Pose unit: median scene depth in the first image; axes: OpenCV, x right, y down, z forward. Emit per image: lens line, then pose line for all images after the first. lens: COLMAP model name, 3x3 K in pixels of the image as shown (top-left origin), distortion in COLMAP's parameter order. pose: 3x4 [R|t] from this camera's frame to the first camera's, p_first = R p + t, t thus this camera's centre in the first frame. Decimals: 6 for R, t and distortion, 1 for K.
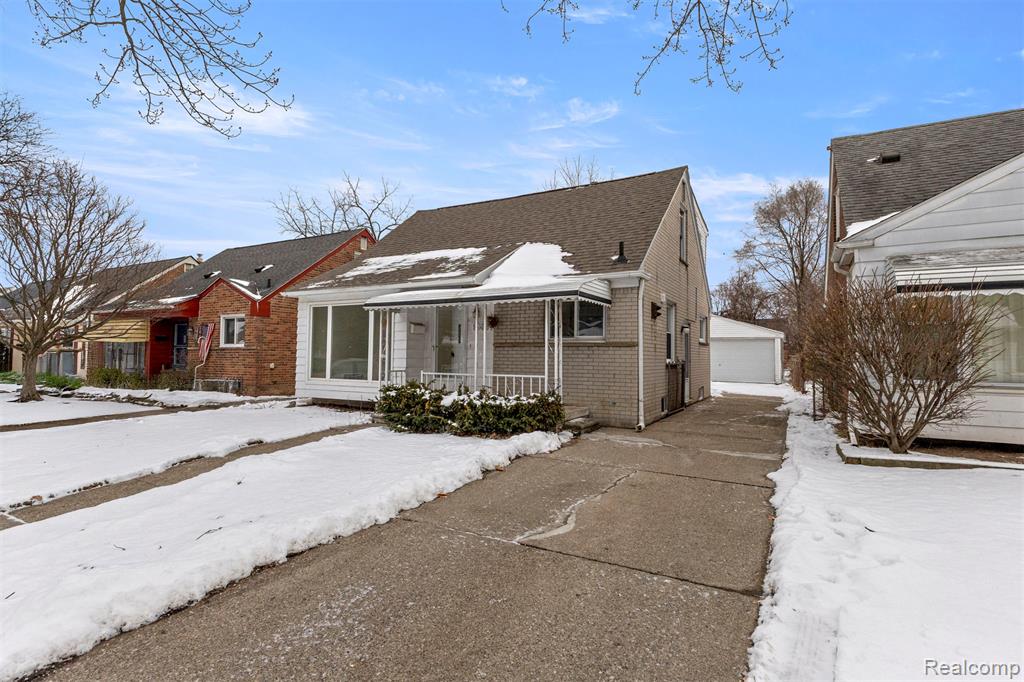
lens RADIAL K [[502.9, 0, 512.0], [0, 502.9, 341.0], [0, 0, 1]] dist [0.010661, 0.000419]
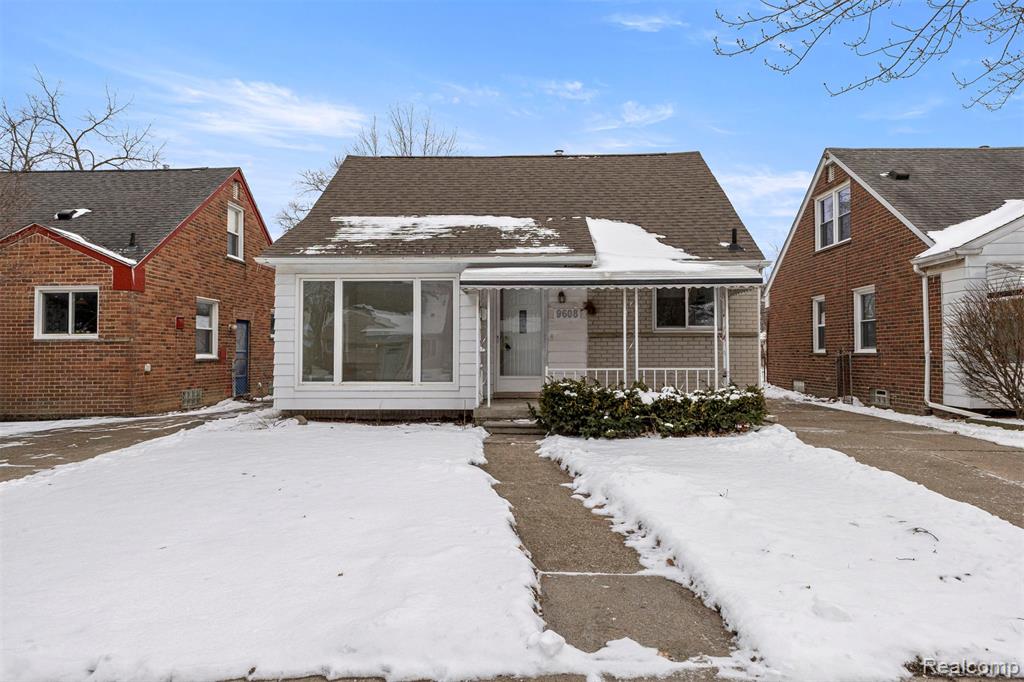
lens RADIAL K [[620.7, 0, 512.0], [0, 620.7, 341.0], [0, 0, 1]] dist [-0.000176, -0.001524]
pose [[0.892309, -0.001072, 0.451424, -0.728113], [-0.004094, 0.999937, 0.010466, 0.007971], [-0.451407, -0.011187, 0.892248, 0.133881]]
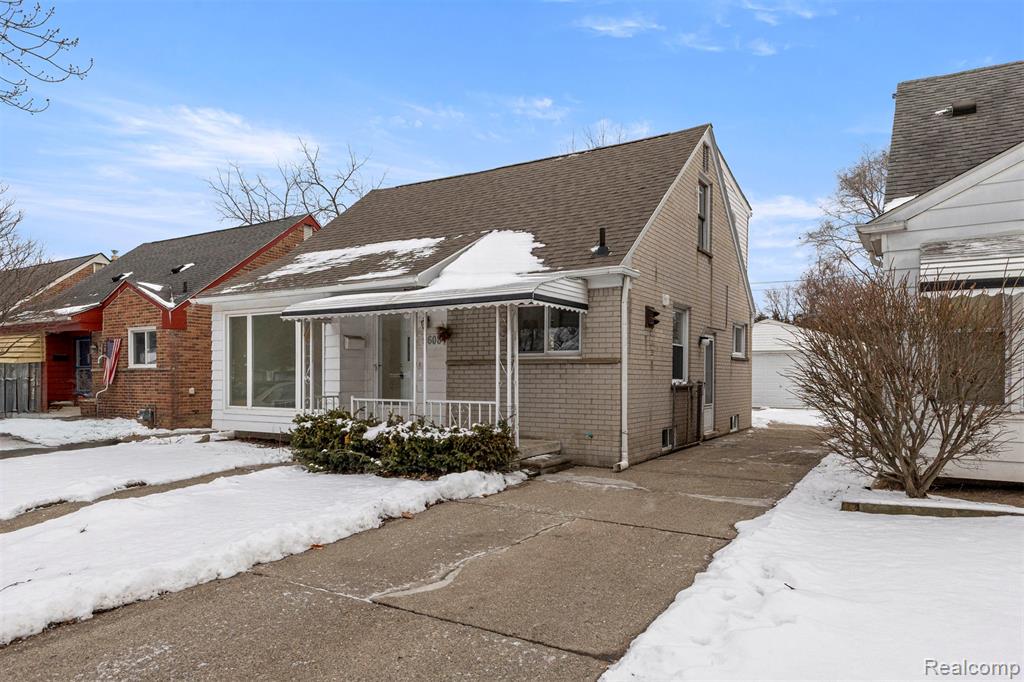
lens RADIAL K [[654.0, 0, 504.6], [0, 654.0, 393.2], [0, 0, 1]] dist [0.007091, -0.003040]
pose [[0.998946, -0.005976, -0.045521, 0.116453], [0.008482, 0.998446, 0.055071, -0.000742], [0.045121, -0.055399, 0.997444, -0.023316]]
